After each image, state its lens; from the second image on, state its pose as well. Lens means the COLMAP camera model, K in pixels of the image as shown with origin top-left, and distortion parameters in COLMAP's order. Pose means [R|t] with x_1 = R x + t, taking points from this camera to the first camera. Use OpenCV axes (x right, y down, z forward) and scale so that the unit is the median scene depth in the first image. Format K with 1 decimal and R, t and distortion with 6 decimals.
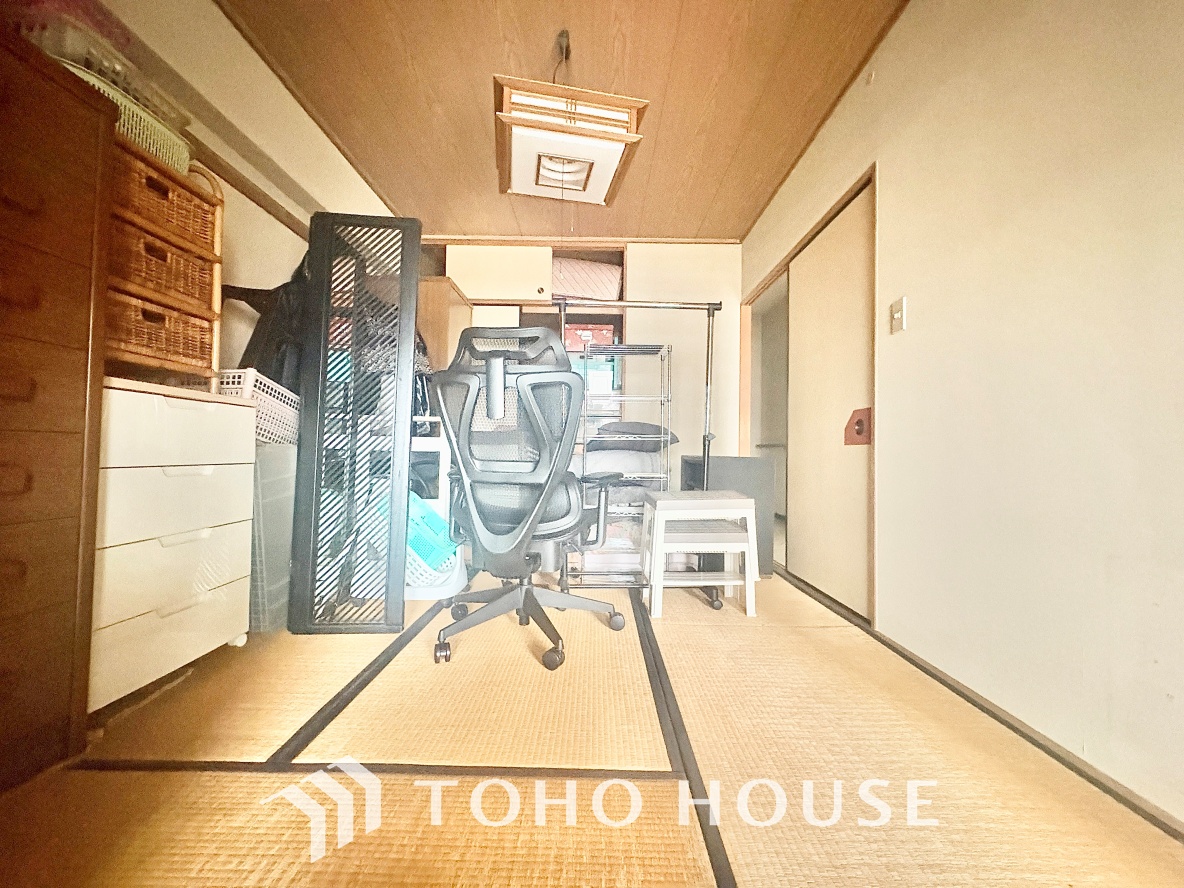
lens RADIAL K [[471.4, 0, 590.3], [0, 471.4, 446.7], [0, 0, 1]] dist [0.000224, 0.000570]
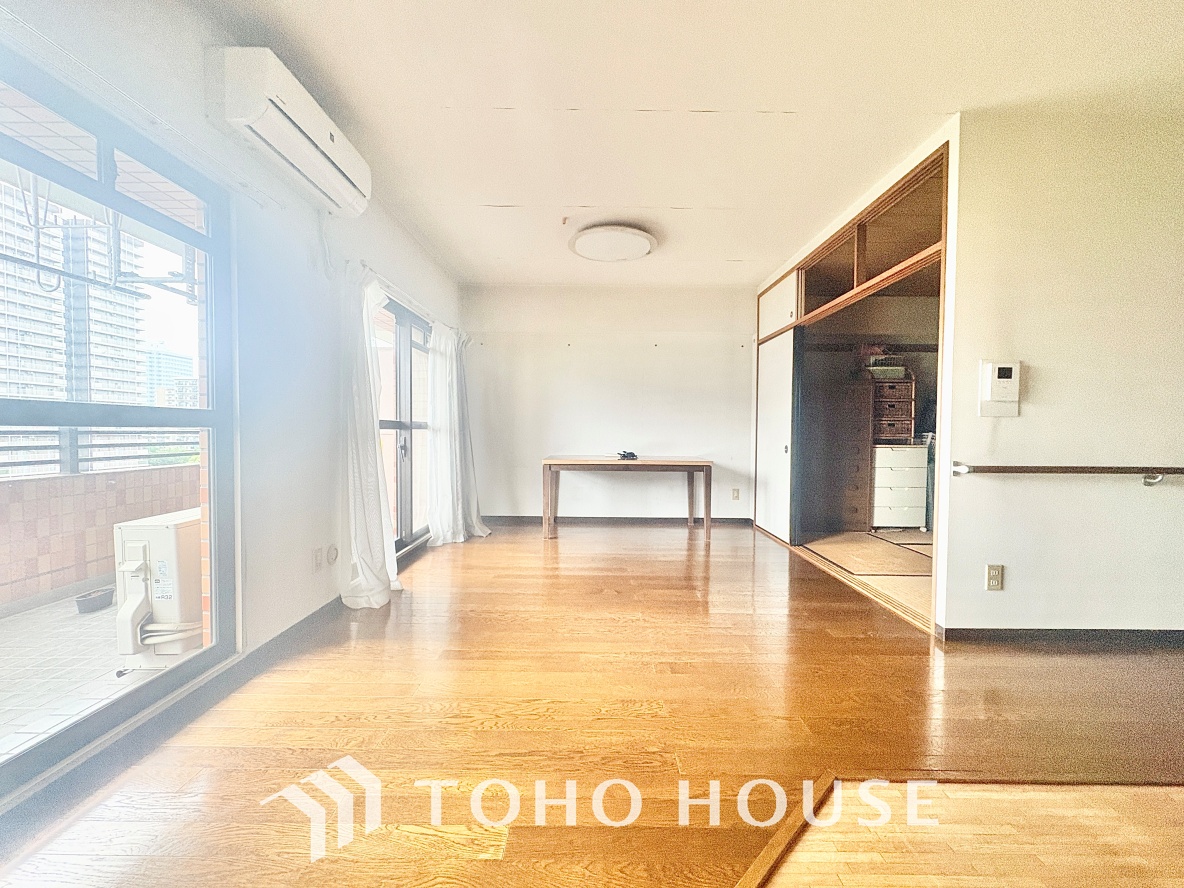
lens RADIAL K [[471.4, 0, 593.2], [0, 471.4, 442.7], [0, 0, 1]] dist [0.000224, 0.000570]
pose [[0.004717, 0.011802, -0.999919, 1.745380], [0.010489, 0.999875, 0.011851, -0.139817], [0.999934, -0.010544, 0.004593, -0.838056]]
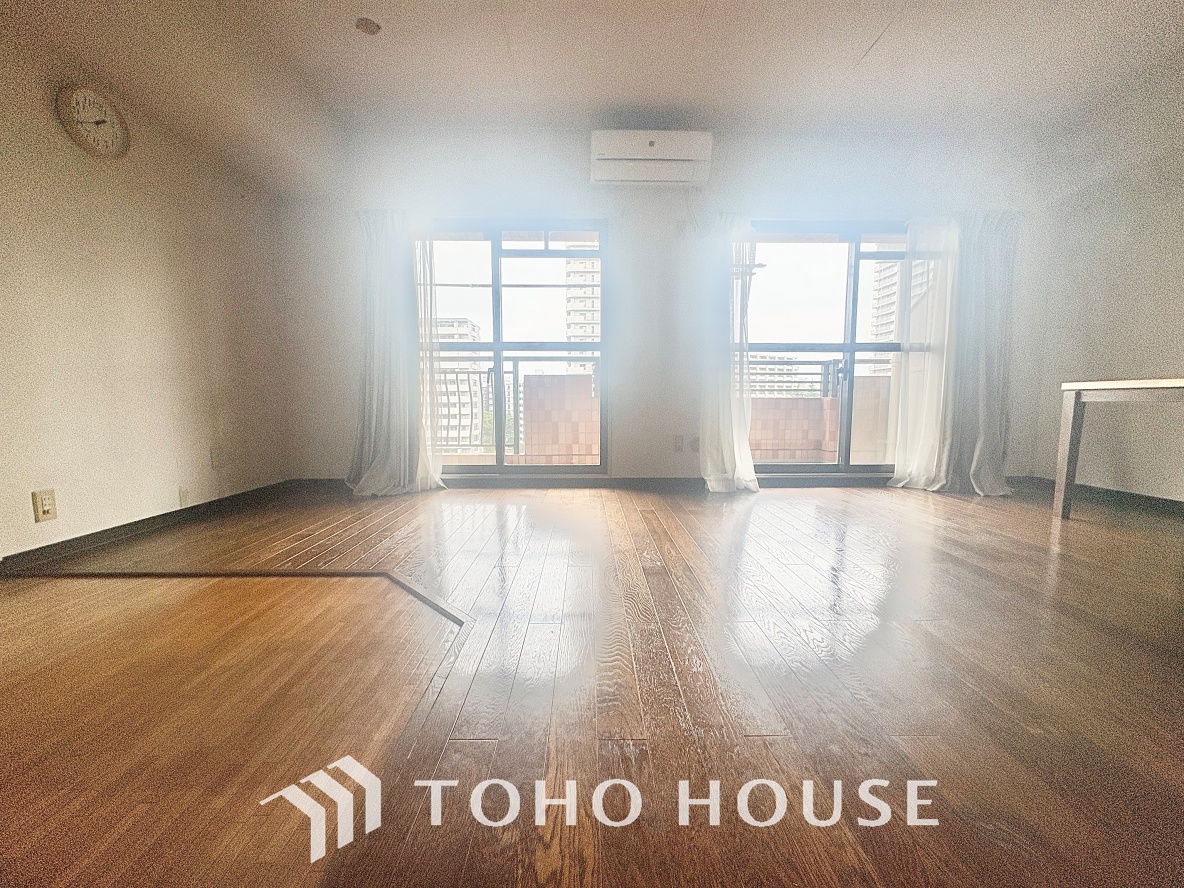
lens RADIAL K [[471.4, 0, 590.6], [0, 471.4, 443.1], [0, 0, 1]] dist [0.000224, 0.000570]
pose [[-0.999678, -0.011566, -0.022578, 0.895349], [-0.013124, 0.997451, 0.070130, 0.049110], [0.021709, 0.070404, -0.997282, 0.184640]]
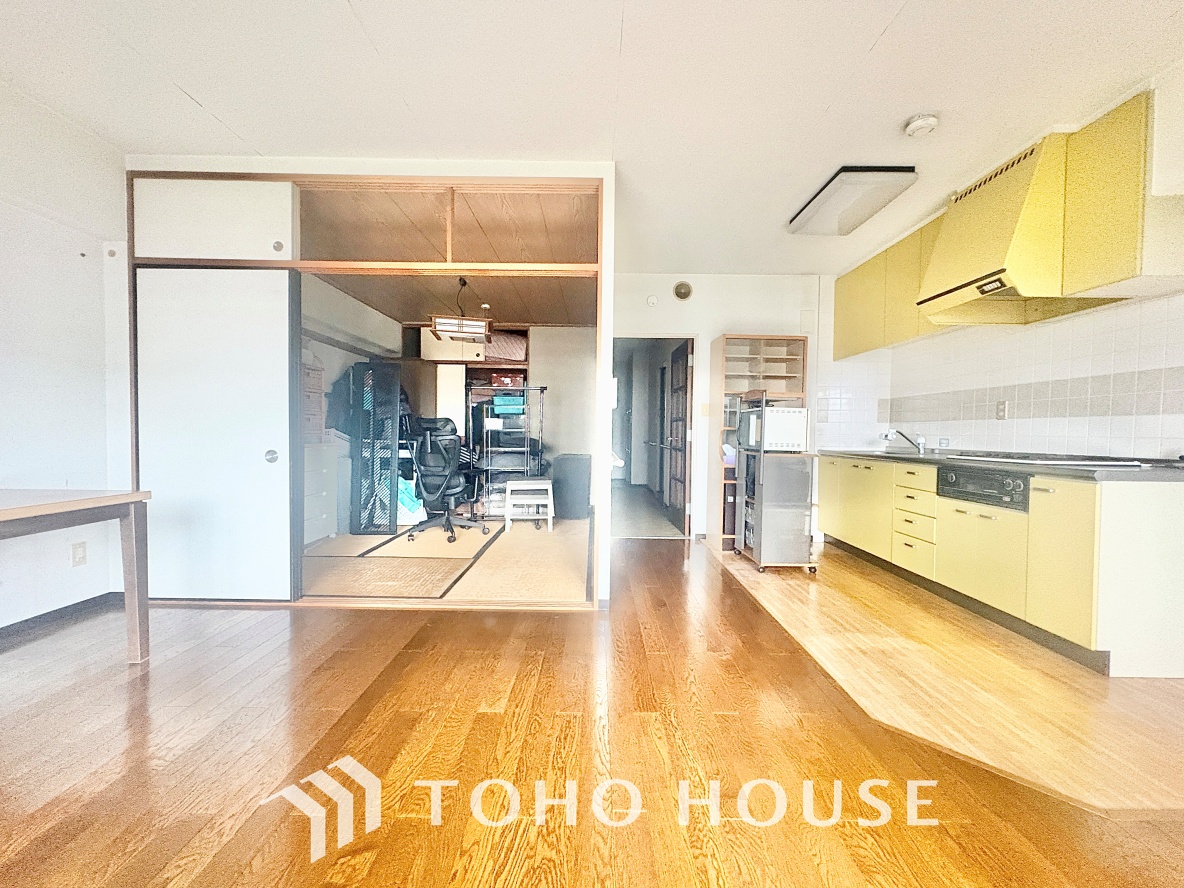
lens RADIAL K [[471.4, 0, 593.0], [0, 471.4, 443.6], [0, 0, 1]] dist [0.000224, 0.000570]
pose [[0.999979, -0.001603, 0.006199, 0.556292], [0.001330, 0.999040, 0.043787, -0.170502], [-0.006263, -0.043777, 0.999022, -1.310385]]
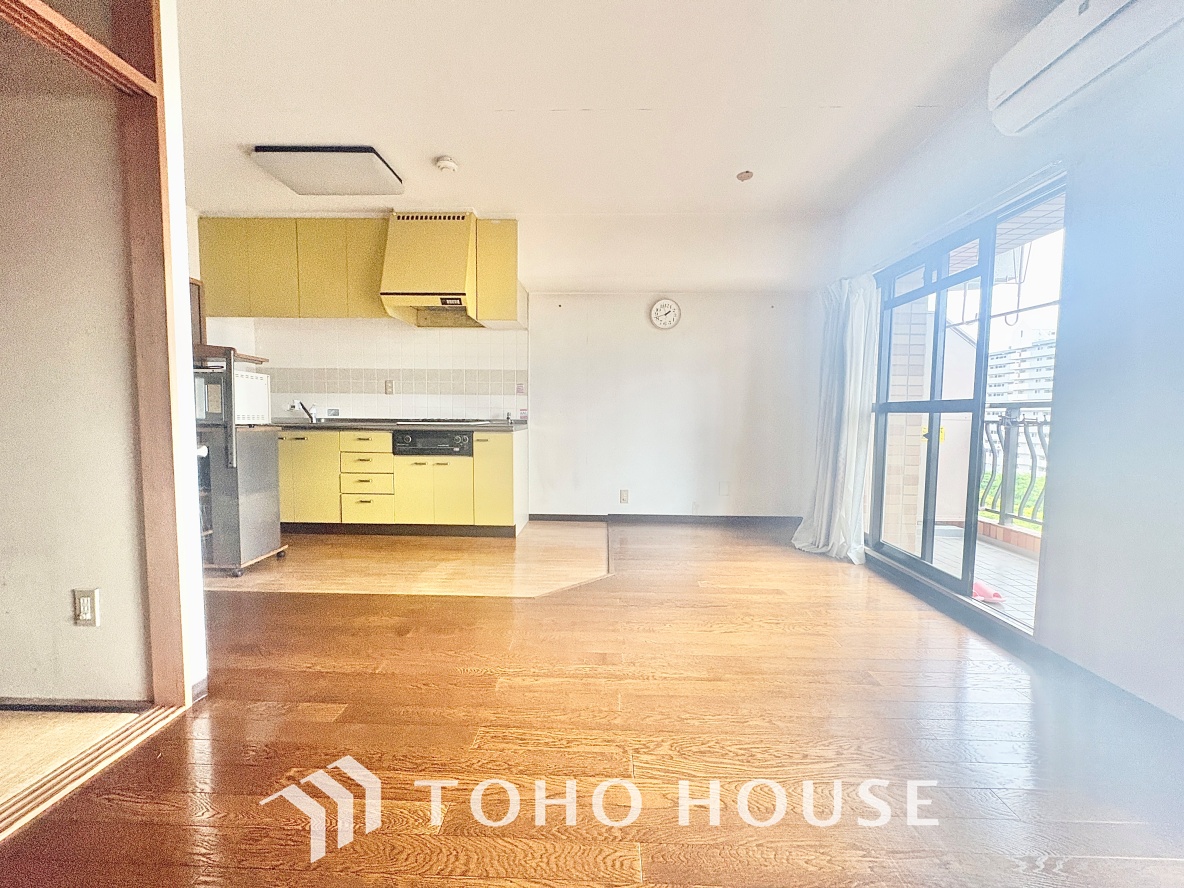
lens RADIAL K [[471.4, 0, 592.2], [0, 471.4, 444.1], [0, 0, 1]] dist [0.000224, 0.000570]
pose [[0.020453, -0.078577, 0.996698, -0.157376], [-0.028671, 0.996451, 0.079146, -0.150932], [-0.999380, -0.030195, 0.018127, -0.654046]]
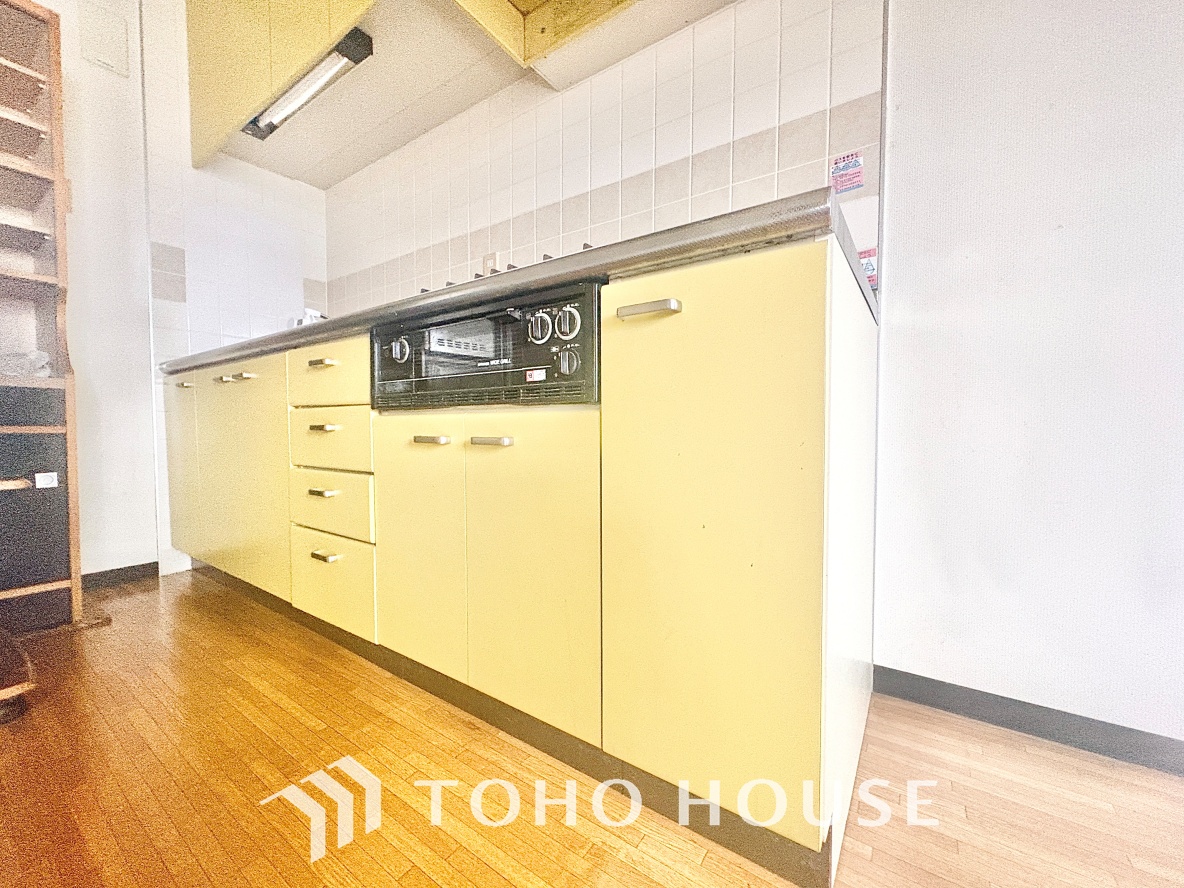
lens RADIAL K [[471.4, 0, 592.7], [0, 471.4, 443.7], [0, 0, 1]] dist [0.000224, 0.000570]
pose [[0.564839, -0.042624, 0.824100, 1.338134], [-0.009141, 0.998281, 0.057898, 0.061601], [-0.825151, -0.040236, 0.563478, -0.362335]]
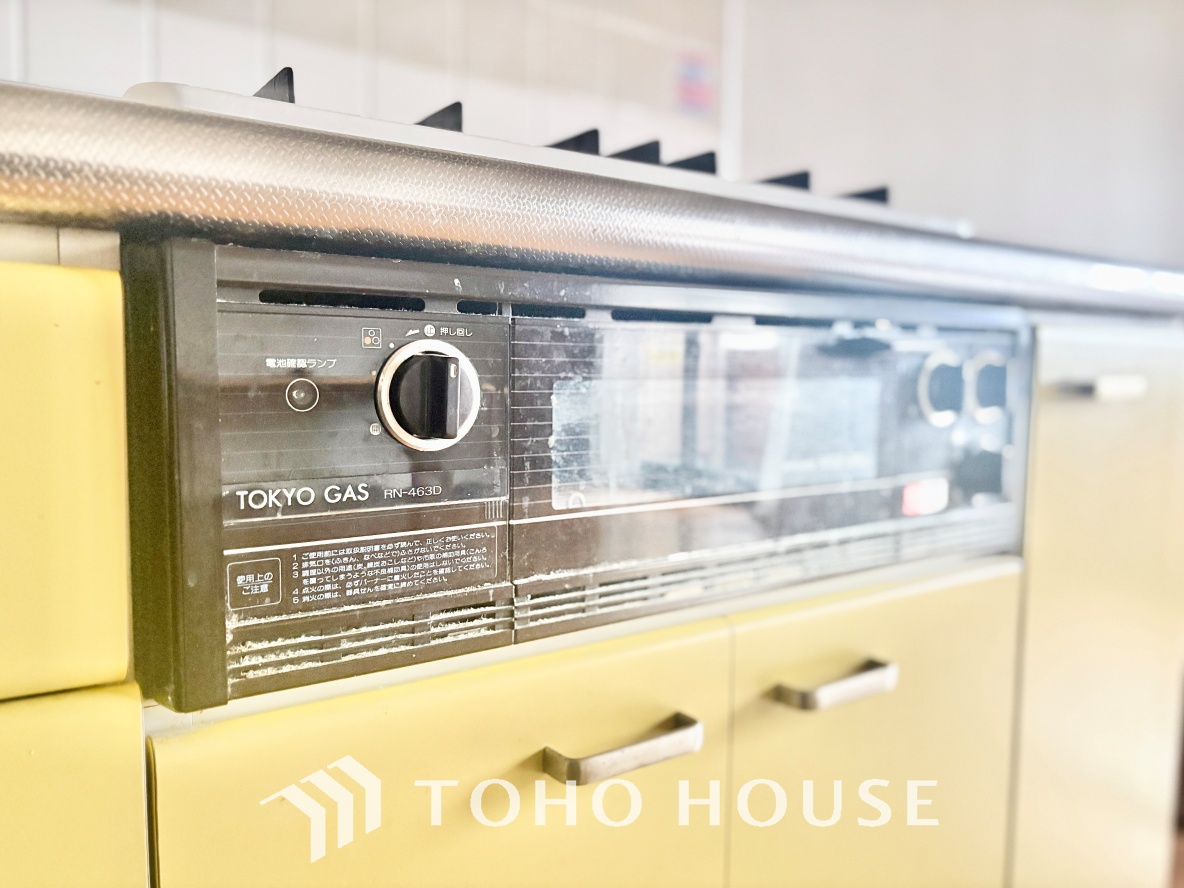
lens RADIAL K [[916.7, 0, 592.7], [0, 916.7, 443.9], [0, 0, 1]] dist [0.008061, -0.001534]
pose [[-0.599237, -0.077218, 0.796839, 1.455611], [-0.027710, 0.996742, 0.075751, -0.012119], [-0.800092, 0.023312, -0.599424, 0.182145]]
